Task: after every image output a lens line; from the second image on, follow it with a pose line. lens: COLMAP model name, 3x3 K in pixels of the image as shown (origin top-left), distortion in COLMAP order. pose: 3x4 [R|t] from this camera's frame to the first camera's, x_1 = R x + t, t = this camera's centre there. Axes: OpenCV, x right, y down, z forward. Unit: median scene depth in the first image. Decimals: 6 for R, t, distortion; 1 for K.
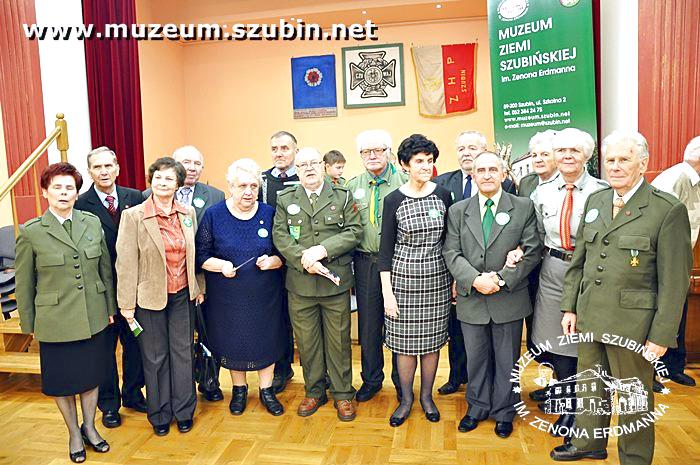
lens RADIAL K [[540.8, 0, 347.0], [0, 540.8, 231.0], [0, 0, 1]] dist [-0.161433, 0.125664]
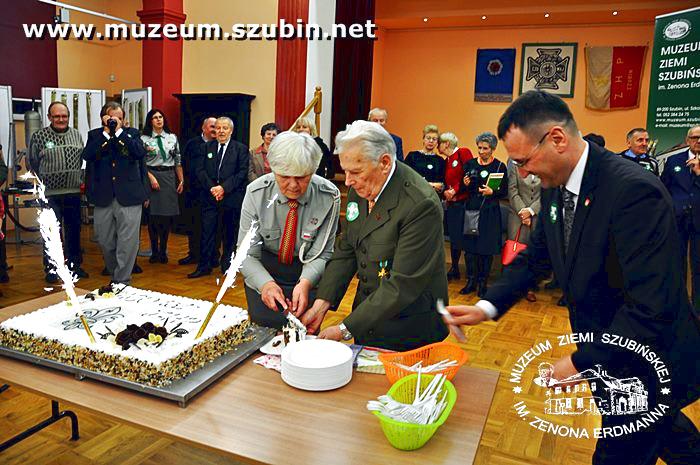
lens RADIAL K [[540.8, 0, 347.0], [0, 540.8, 231.0], [0, 0, 1]] dist [-0.161433, 0.125664]
pose [[0.958967, 0.126555, -0.253705, -0.063780], [-0.114102, 0.991452, 0.063275, 0.059096], [0.259544, -0.031731, 0.965210, -0.389967]]
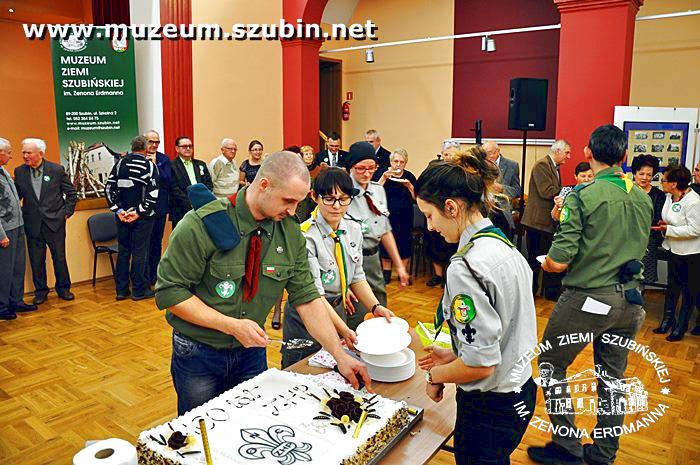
lens RADIAL K [[540.8, 0, 347.0], [0, 540.8, 231.0], [0, 0, 1]] dist [-0.161433, 0.125664]
pose [[0.468970, -0.107186, 0.876686, -0.570763], [0.083835, 0.993529, 0.076626, 0.023242], [-0.879226, 0.037562, 0.474922, -0.257718]]
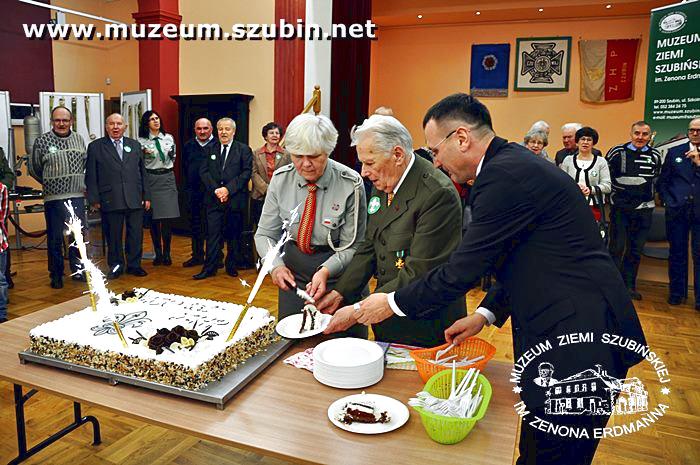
lens RADIAL K [[540.8, 0, 347.0], [0, 540.8, 231.0], [0, 0, 1]] dist [-0.161433, 0.125664]
pose [[0.964784, 0.105418, -0.240994, -0.085553], [-0.091910, 0.993534, 0.066653, 0.059815], [0.246462, -0.042155, 0.968235, -0.399984]]
